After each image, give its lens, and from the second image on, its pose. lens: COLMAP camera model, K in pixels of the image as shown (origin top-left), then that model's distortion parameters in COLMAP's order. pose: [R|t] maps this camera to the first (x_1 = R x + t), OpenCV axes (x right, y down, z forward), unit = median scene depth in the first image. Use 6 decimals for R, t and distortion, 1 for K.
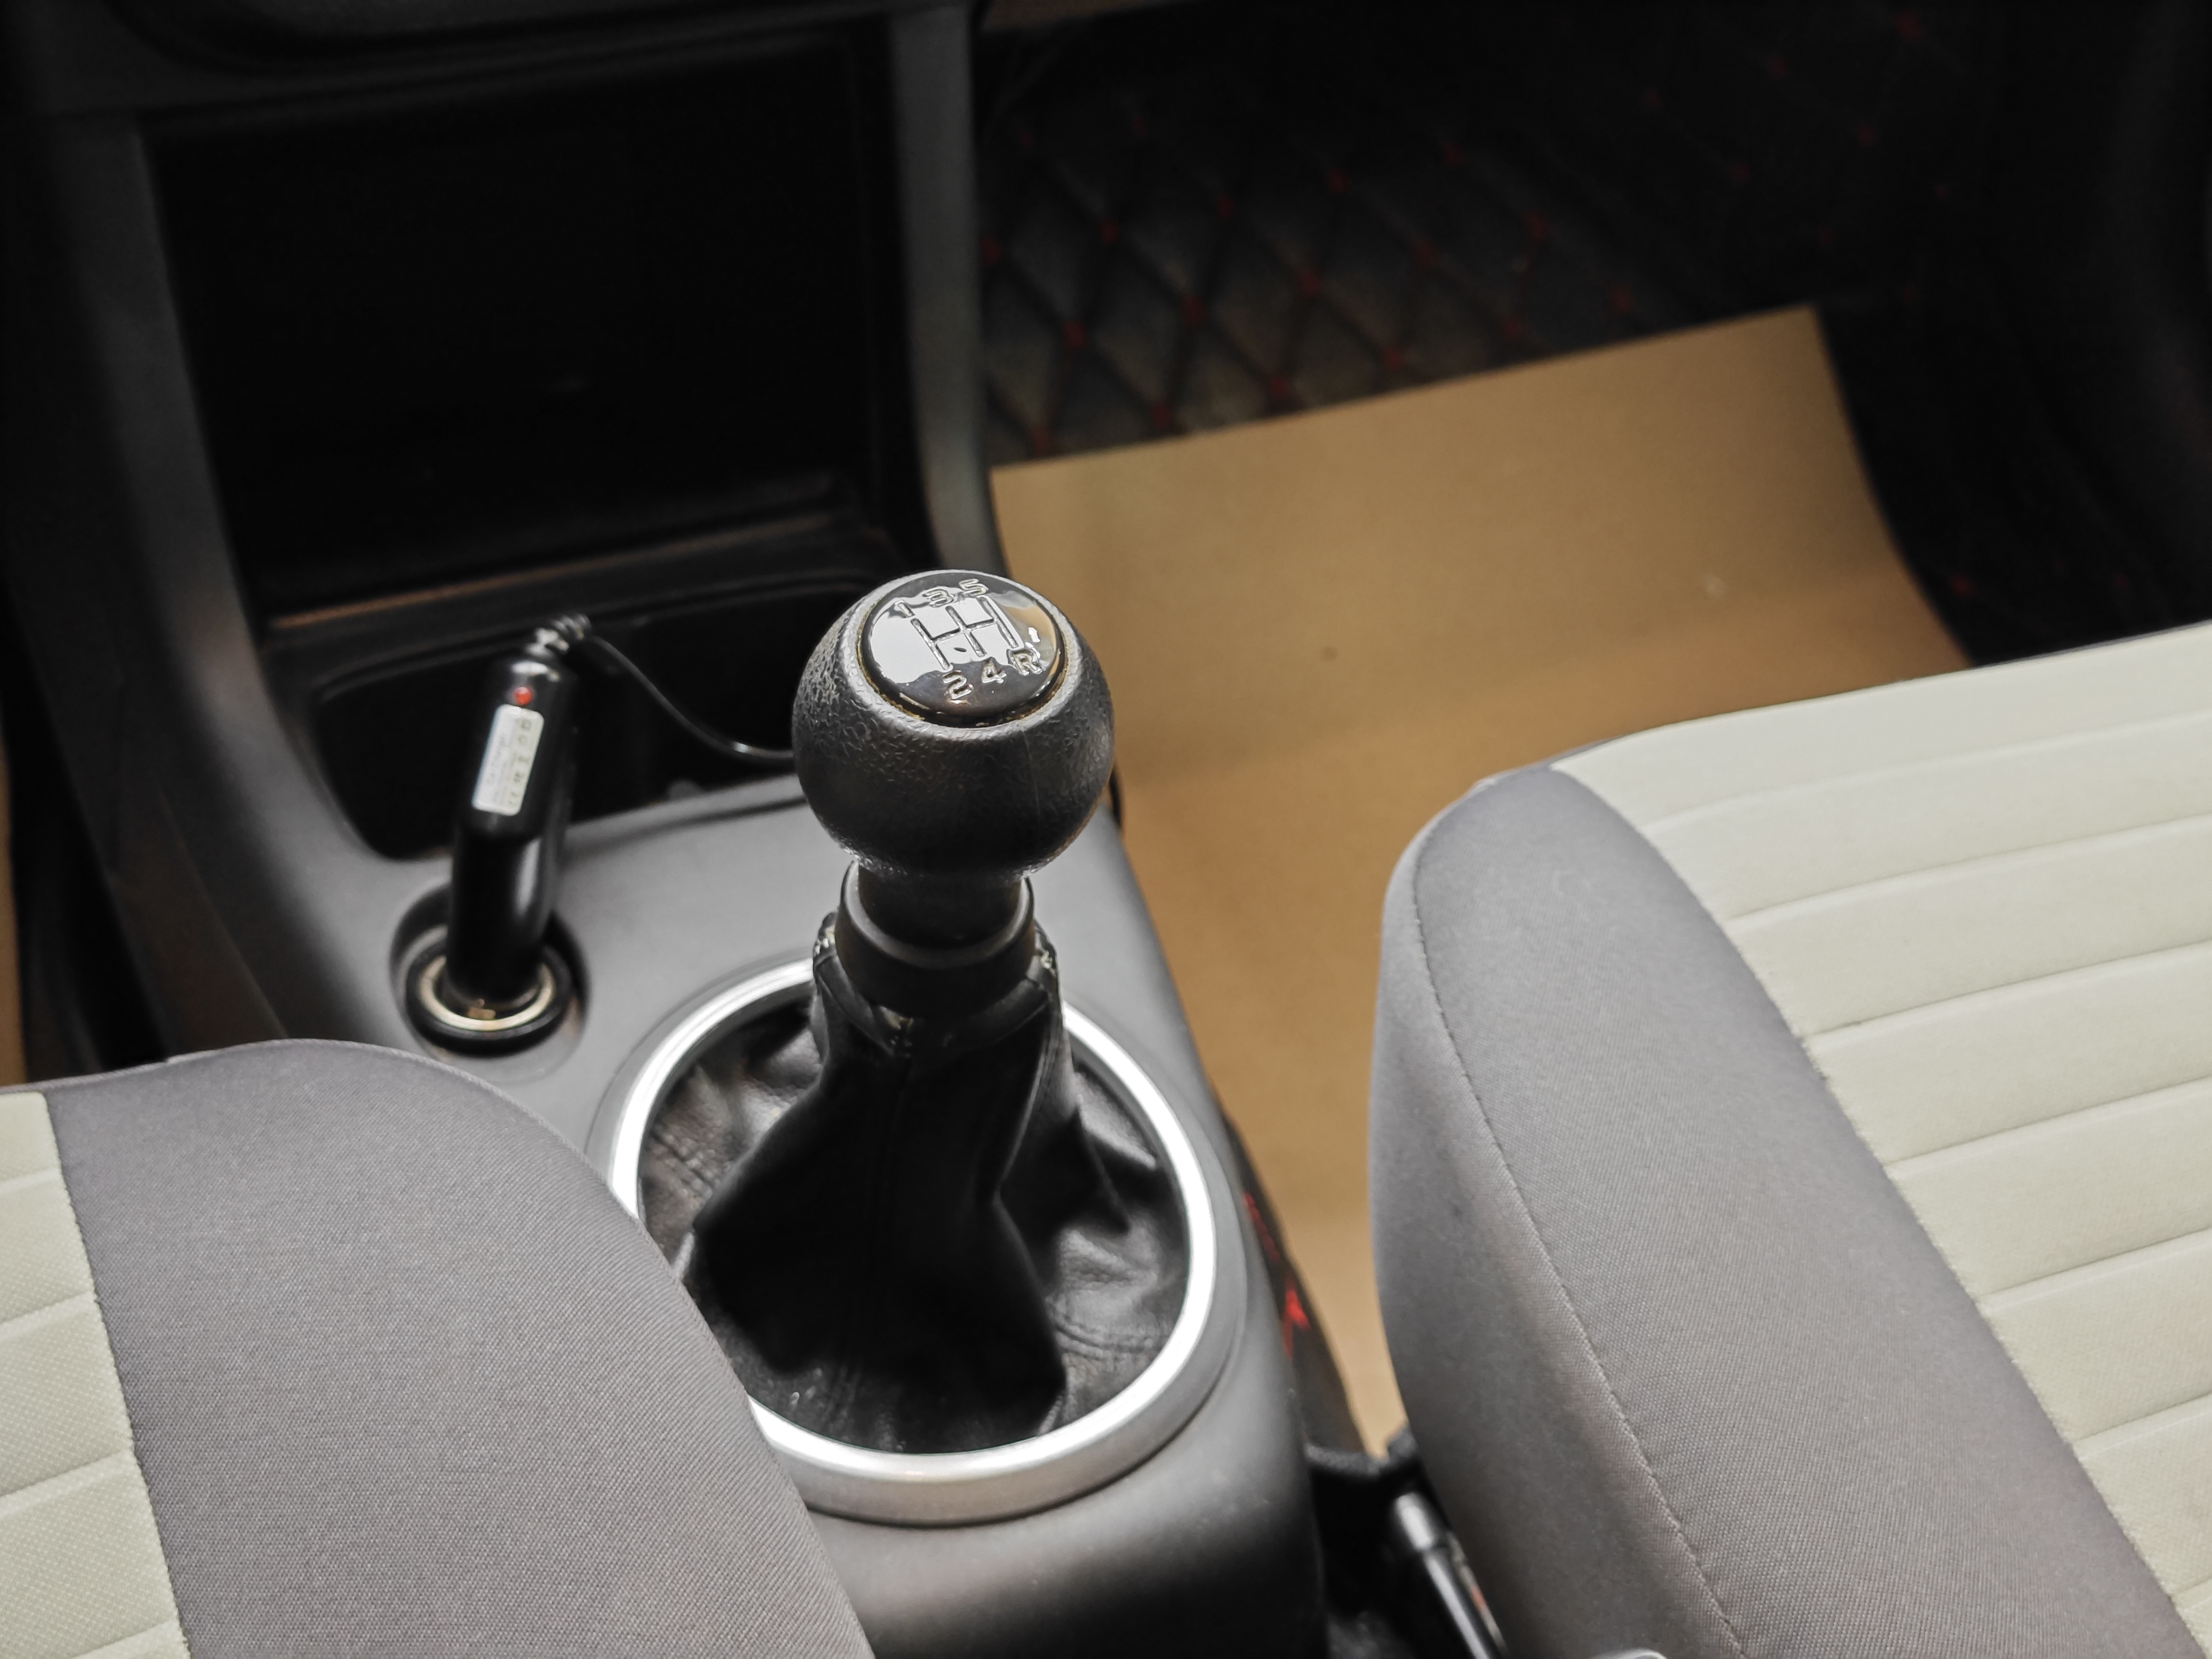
lens RADIAL K [[2982.5, 0, 1106.0], [0, 2982.5, 829.5], [0, 0, 1]] dist [0.065118, -0.342474]
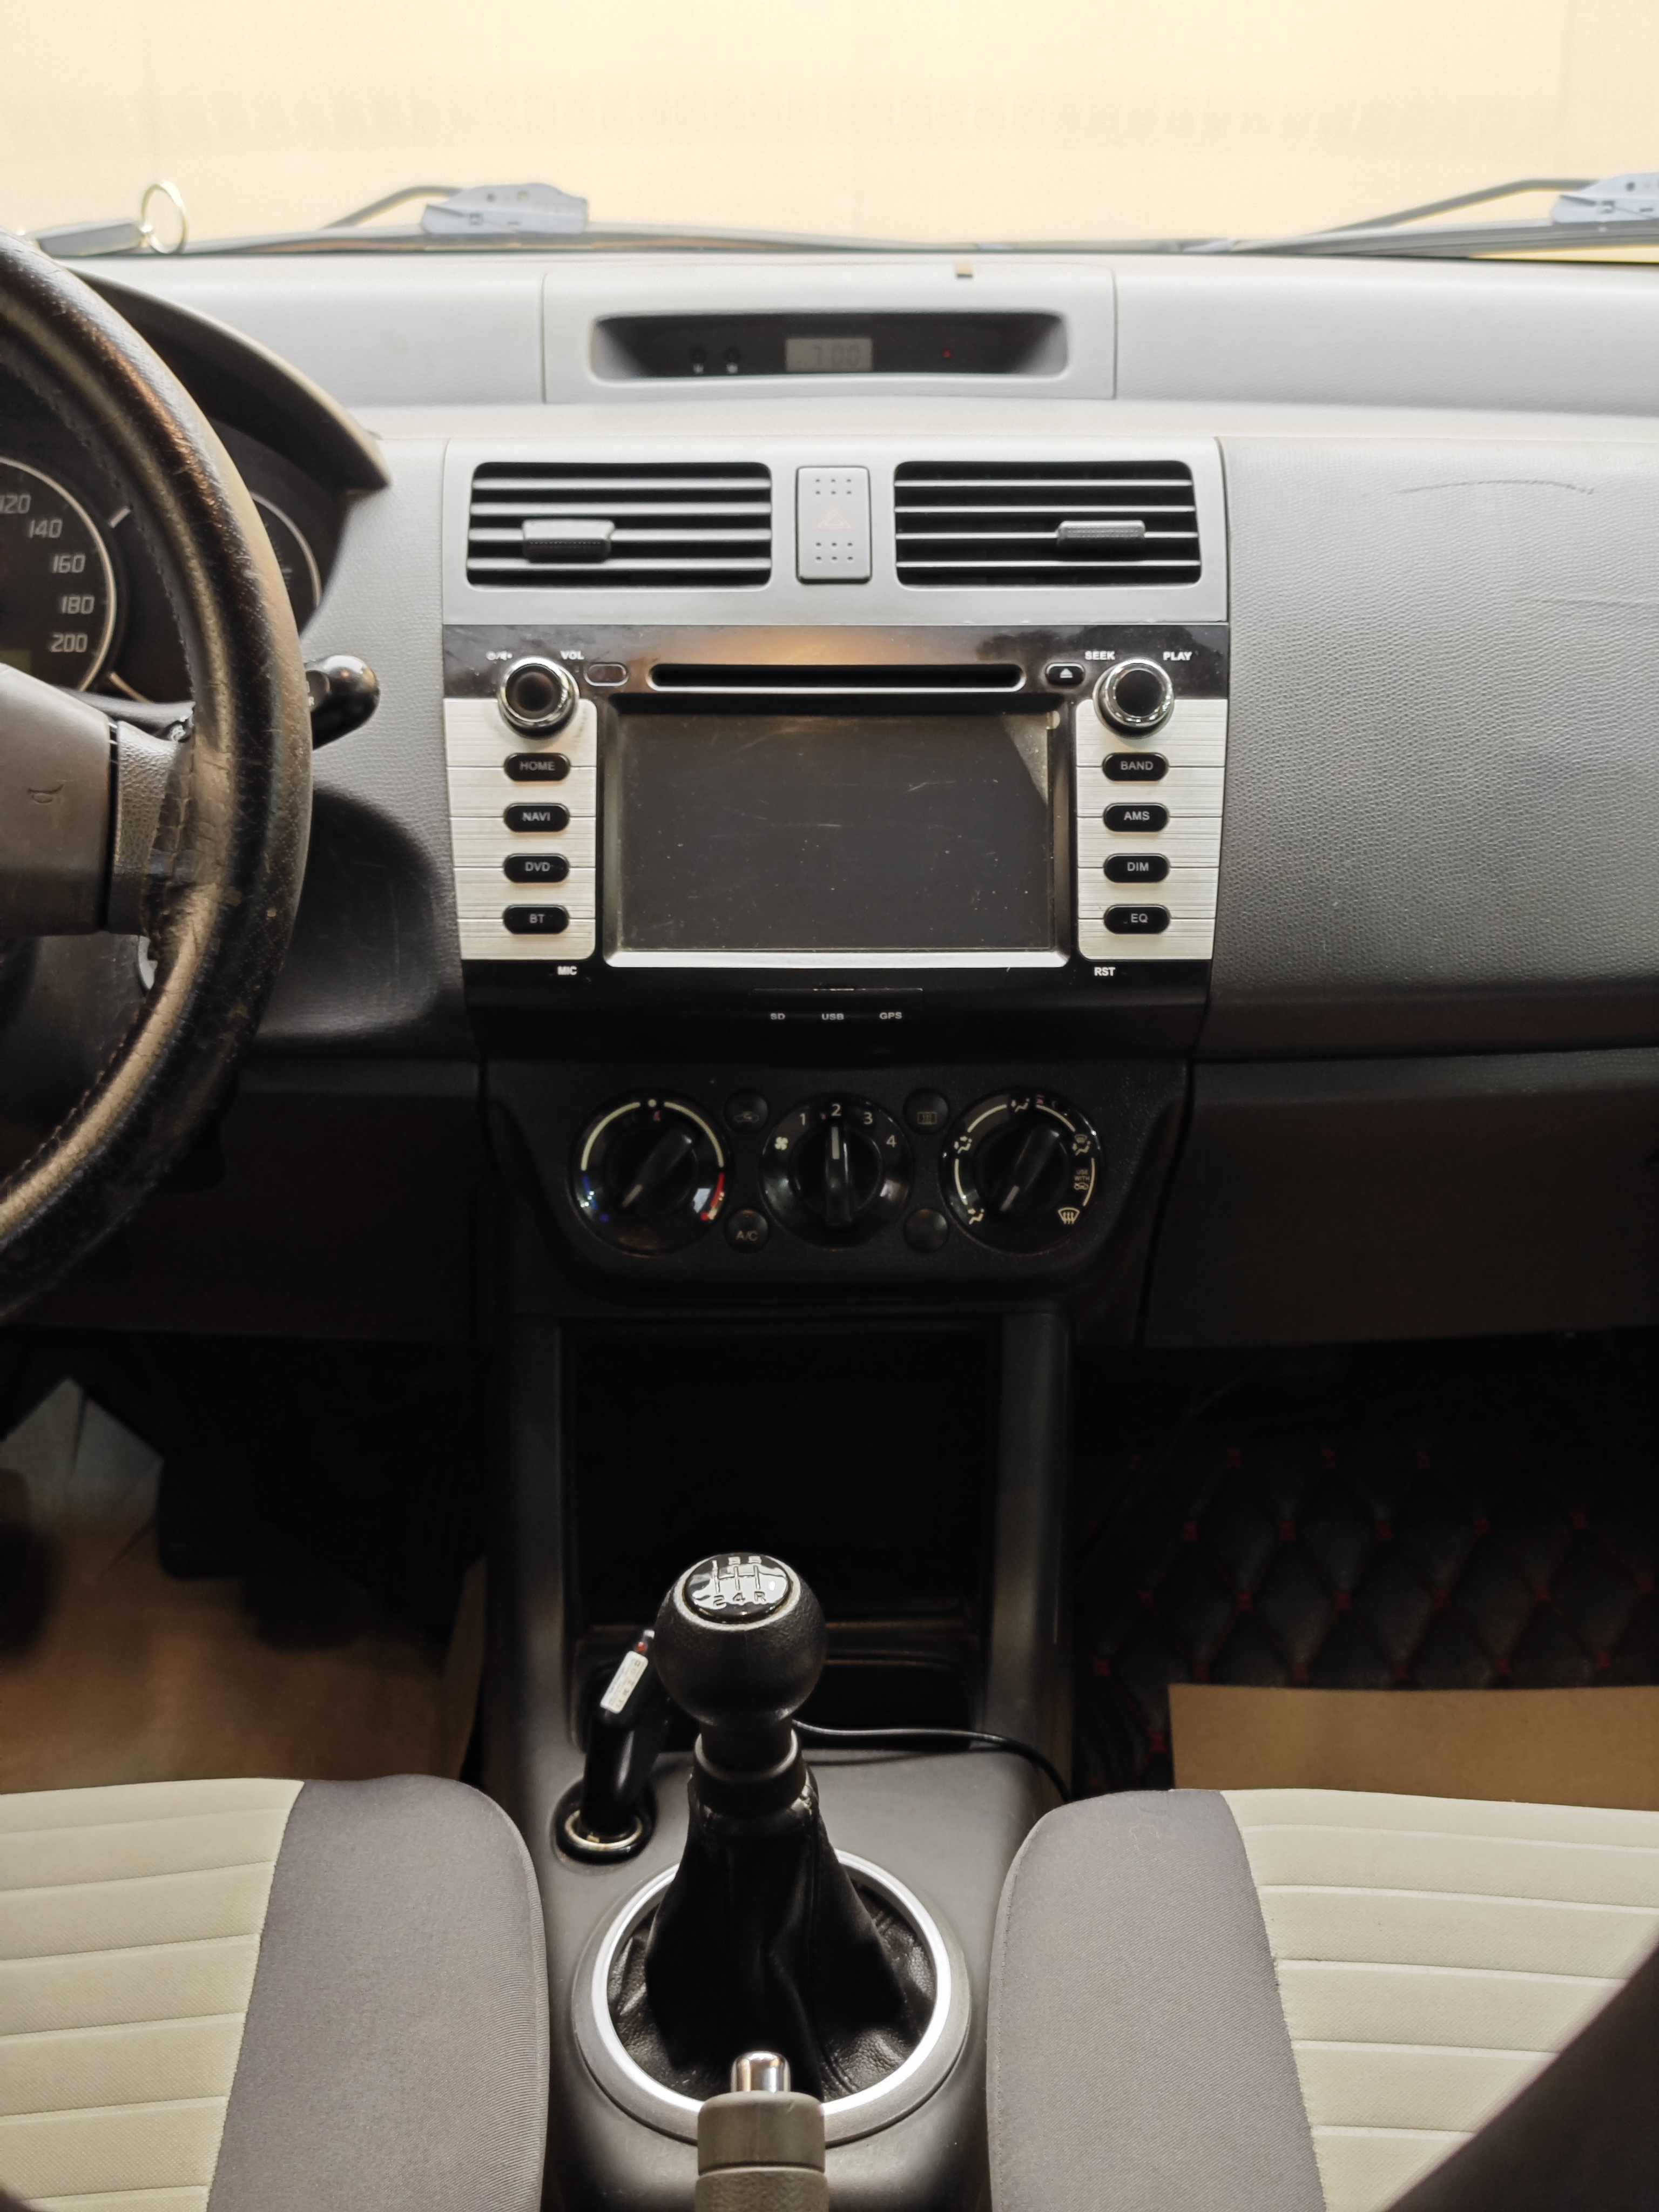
lens RADIAL K [[2982.5, 0, 829.5], [0, 2982.5, 1106.0], [0, 0, 1]] dist [0.065118, -0.342474]
pose [[0.903026, 0.064119, -0.424774, 0.661414], [-0.215922, 0.922565, -0.319768, 0.209506], [0.371378, 0.380477, 0.846945, -0.589569]]
